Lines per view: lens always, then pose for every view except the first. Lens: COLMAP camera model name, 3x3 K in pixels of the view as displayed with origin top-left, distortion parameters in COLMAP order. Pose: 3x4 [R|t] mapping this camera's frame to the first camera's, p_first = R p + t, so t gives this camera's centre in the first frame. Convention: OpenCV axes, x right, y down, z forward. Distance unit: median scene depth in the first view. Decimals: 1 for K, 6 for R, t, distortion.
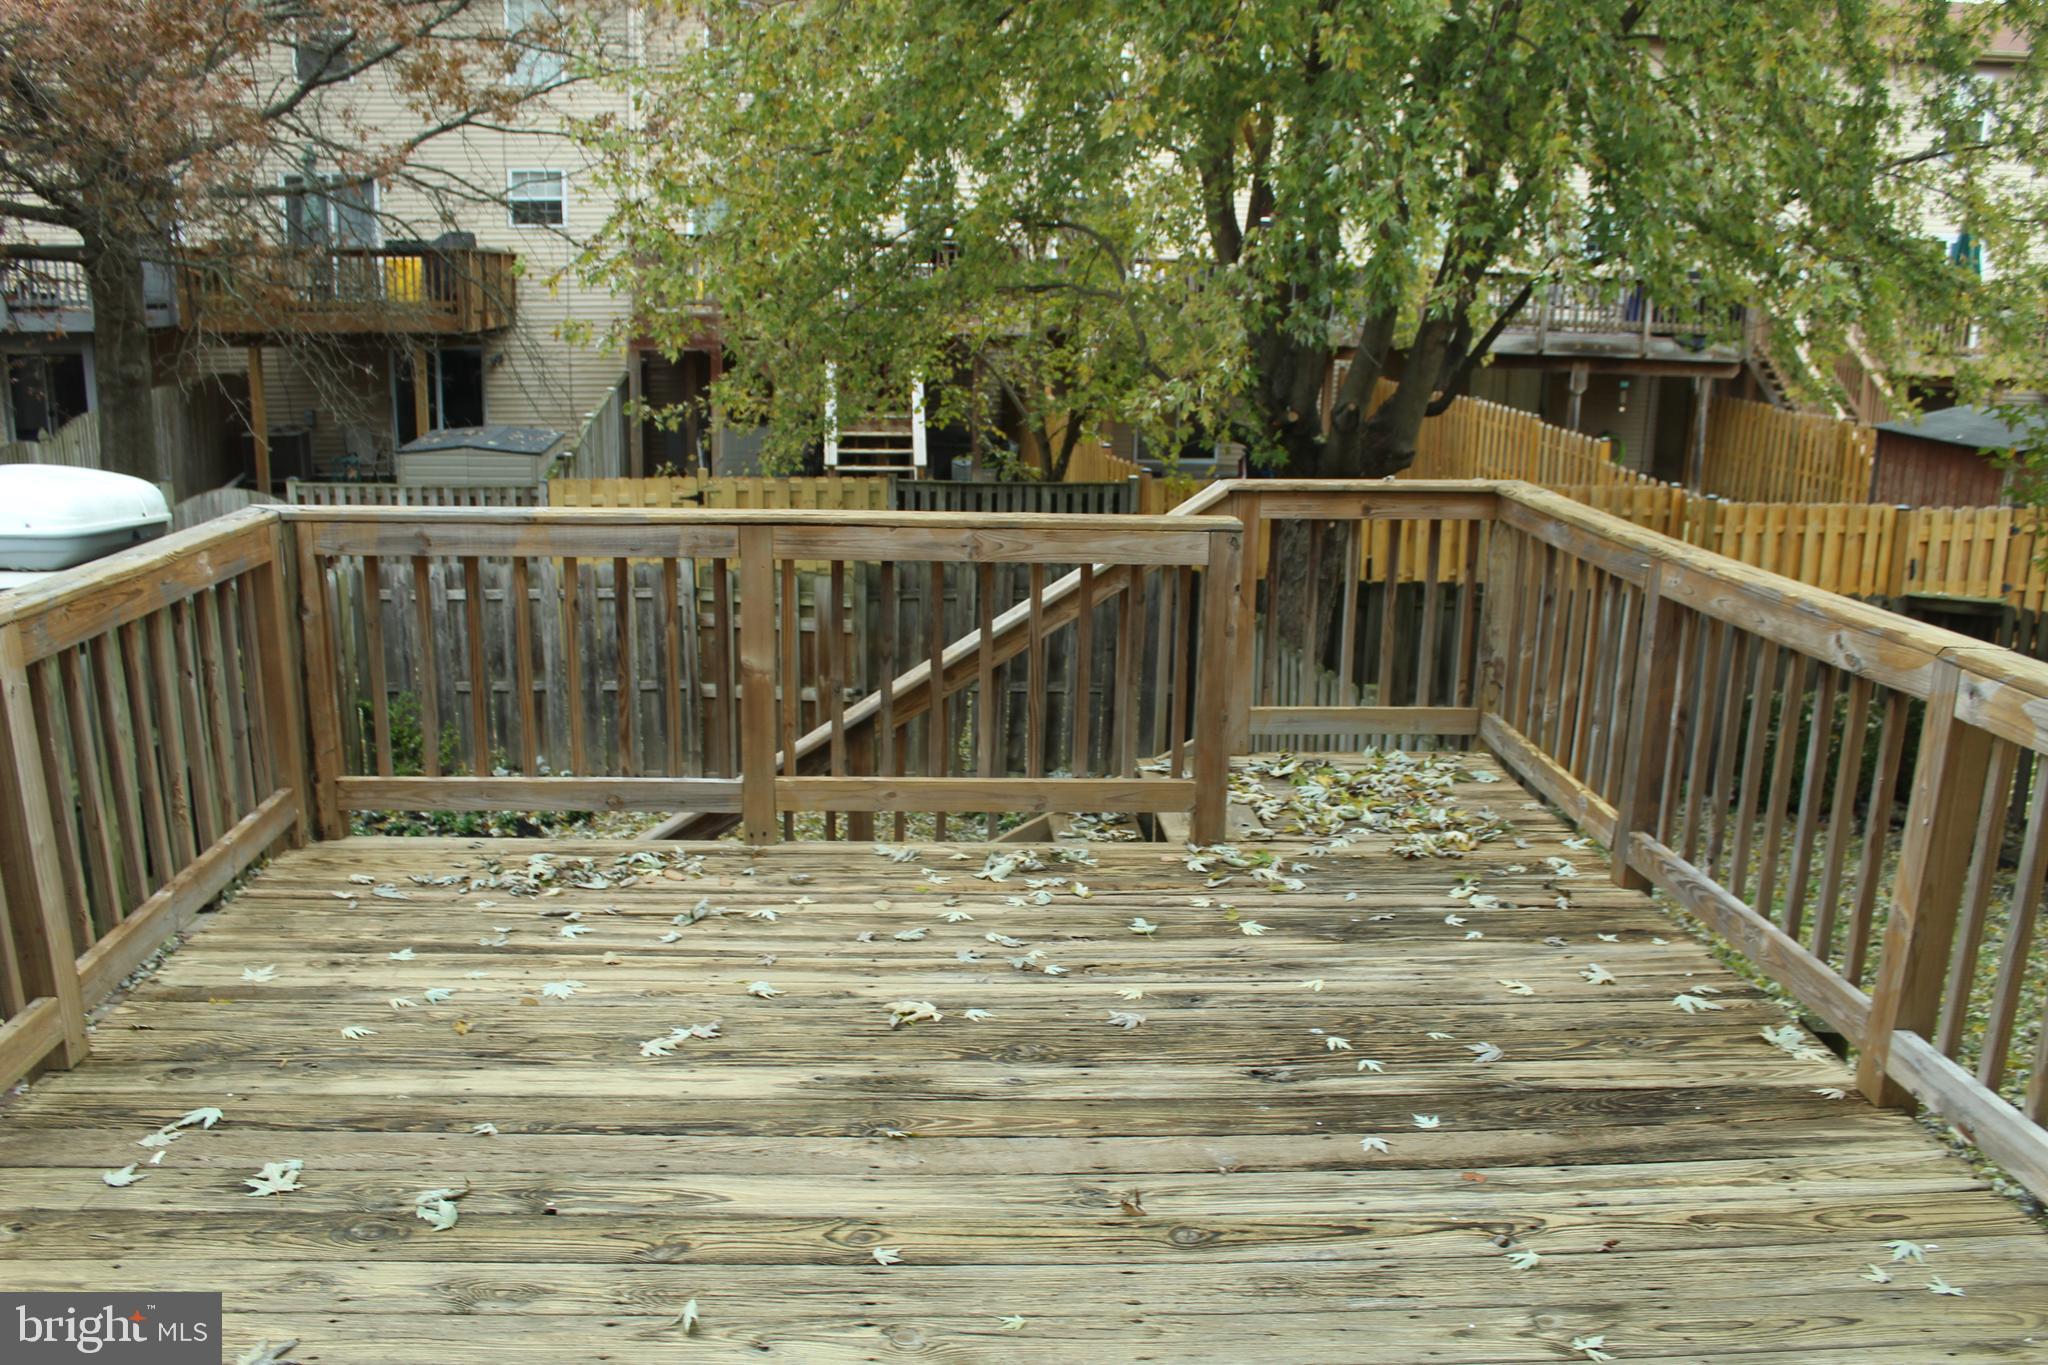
lens RADIAL K [[1737.0, 0, 1022.1], [0, 1737.0, 714.4], [0, 0, 1]] dist [-0.162457, 0.153210]
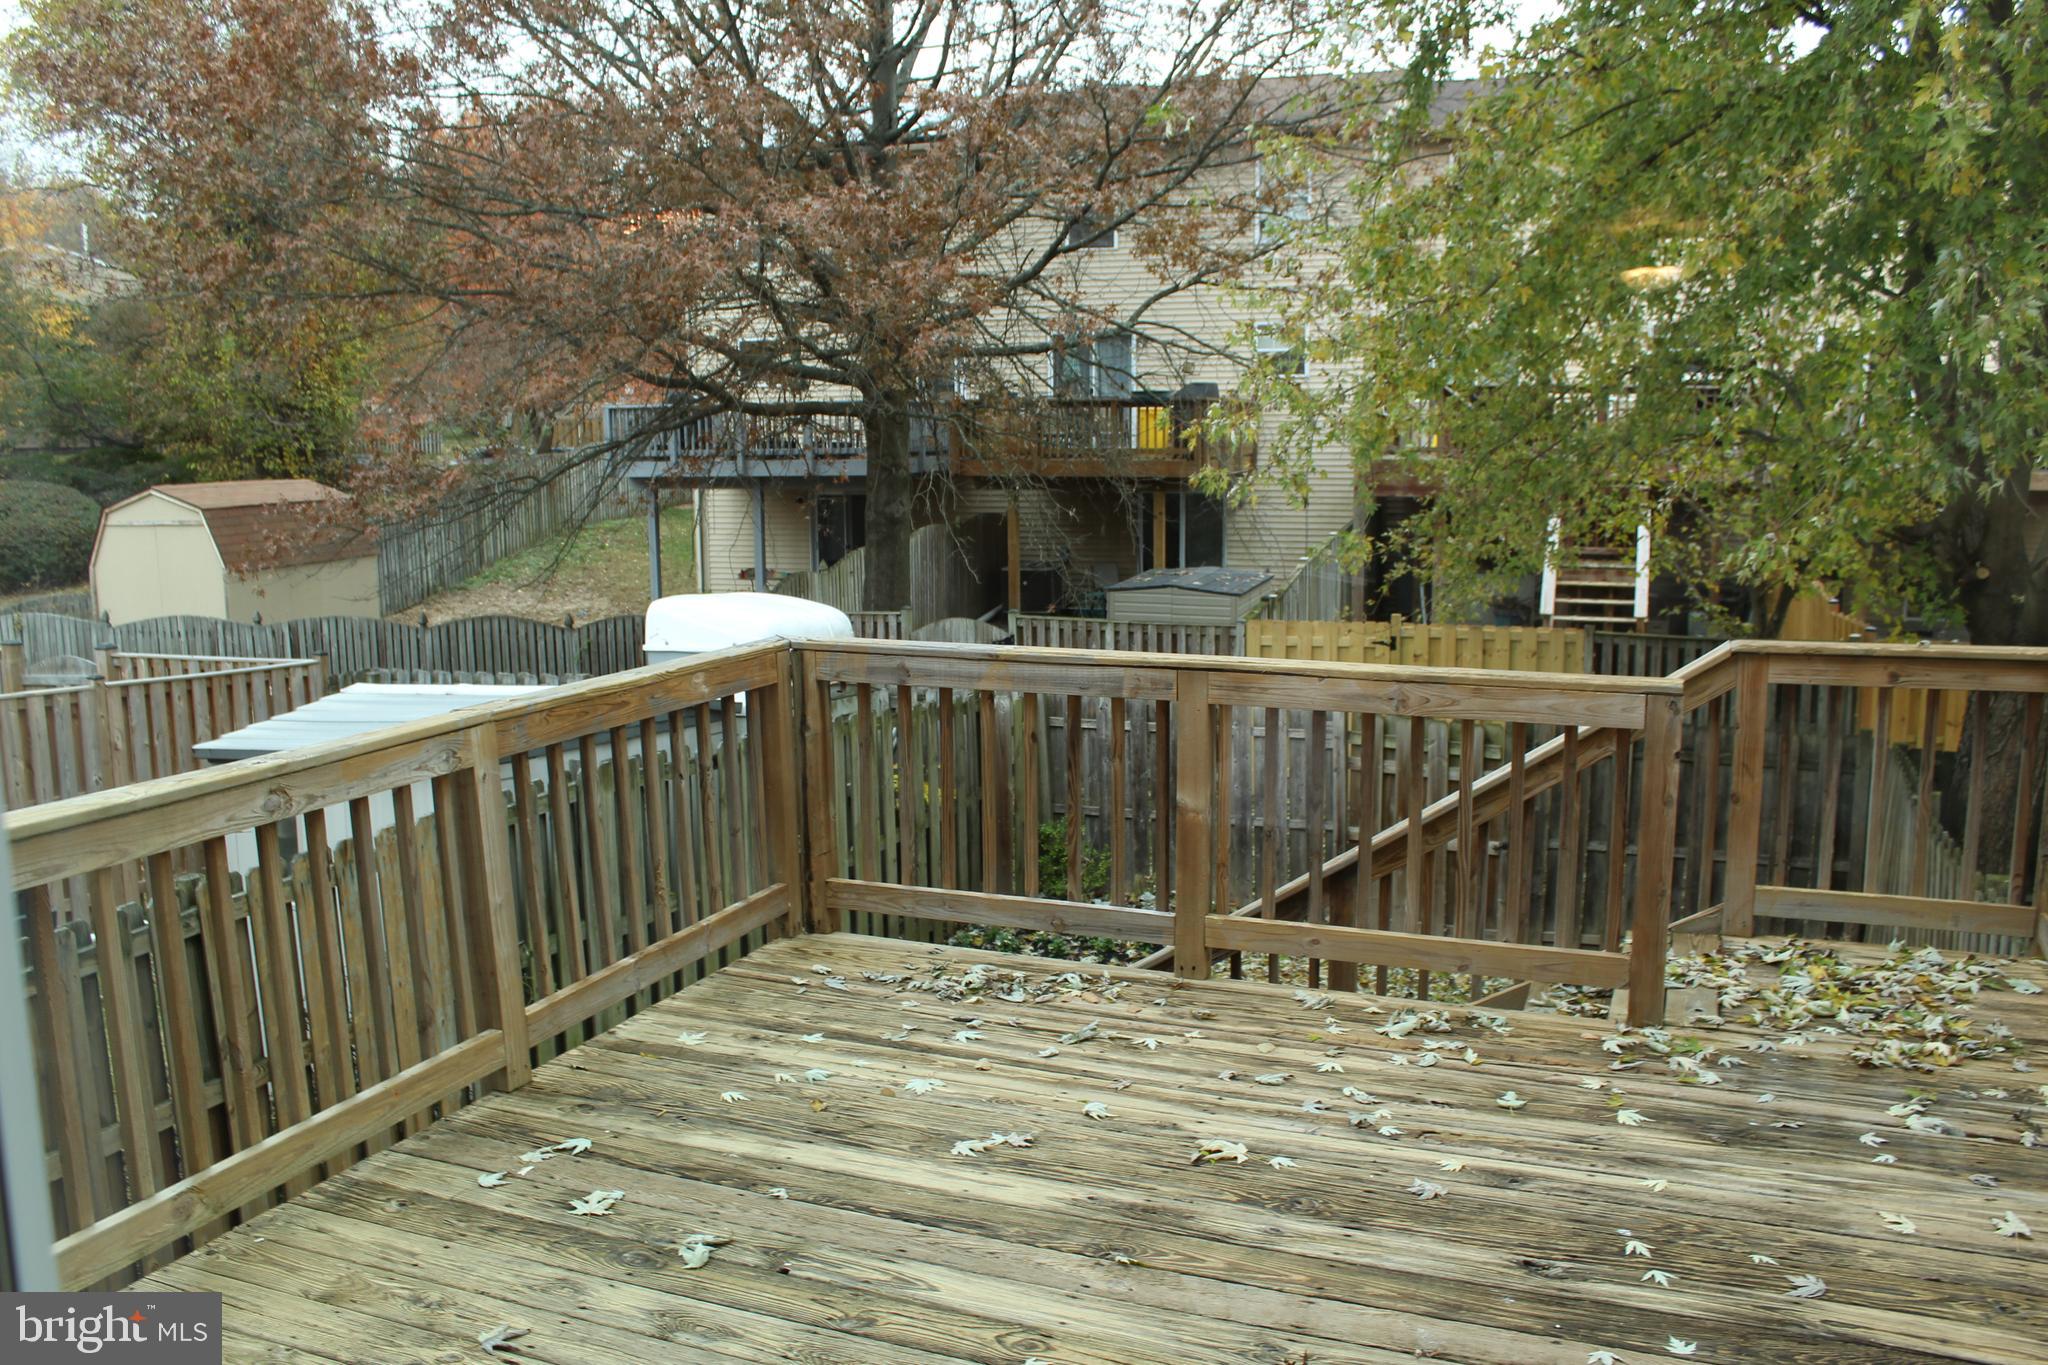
lens RADIAL K [[1737.0, 0, 1022.1], [0, 1737.0, 714.4], [0, 0, 1]] dist [-0.162457, 0.153210]
pose [[0.901630, 0.044277, -0.430236, 0.220215], [-0.079800, 0.994698, -0.064865, -0.007193], [0.425083, 0.092817, 0.900383, 0.015591]]
